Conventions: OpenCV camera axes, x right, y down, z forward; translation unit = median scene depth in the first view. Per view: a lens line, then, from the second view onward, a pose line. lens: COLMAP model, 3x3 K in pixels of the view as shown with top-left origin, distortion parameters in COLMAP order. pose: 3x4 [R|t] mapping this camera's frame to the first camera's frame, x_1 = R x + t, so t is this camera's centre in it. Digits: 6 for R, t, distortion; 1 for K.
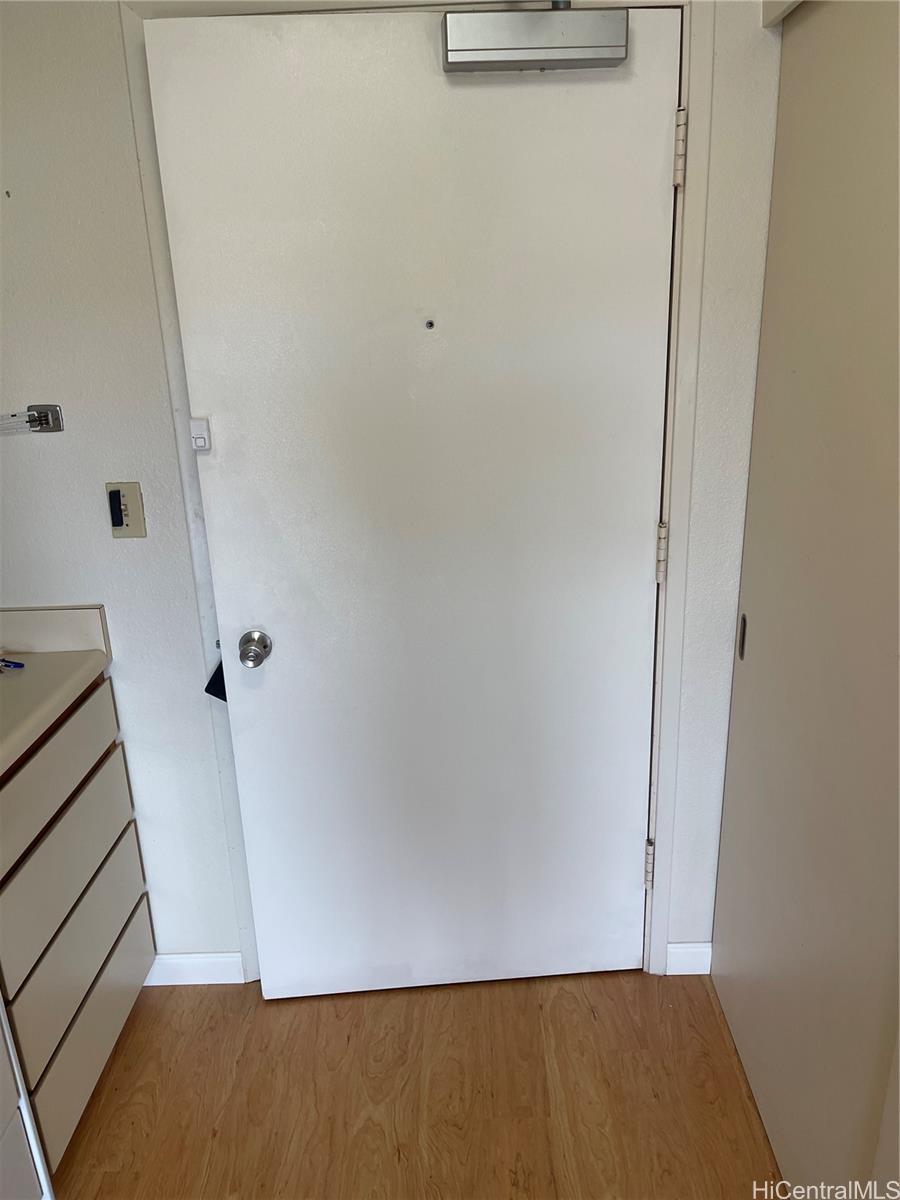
lens RADIAL K [[919.5, 0, 453.6], [0, 919.5, 607.8], [0, 0, 1]] dist [0.044784, -0.029892]
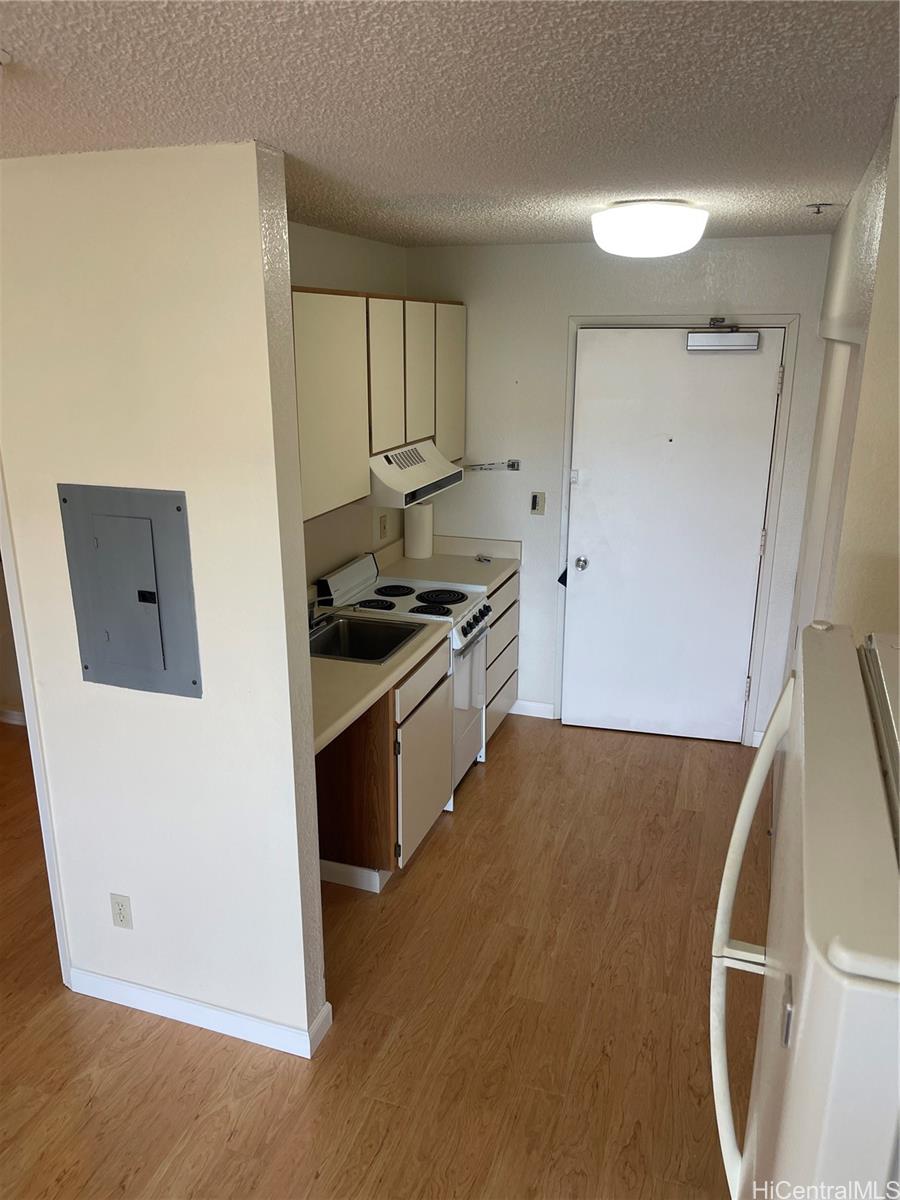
lens RADIAL K [[919.5, 0, 441.5], [0, 919.5, 601.8], [0, 0, 1]] dist [0.044784, -0.029892]
pose [[0.948039, 0.121789, -0.293921, 0.161385], [-0.132697, 0.991004, -0.017381, 0.233764], [0.289160, 0.055480, 0.955672, -1.425611]]
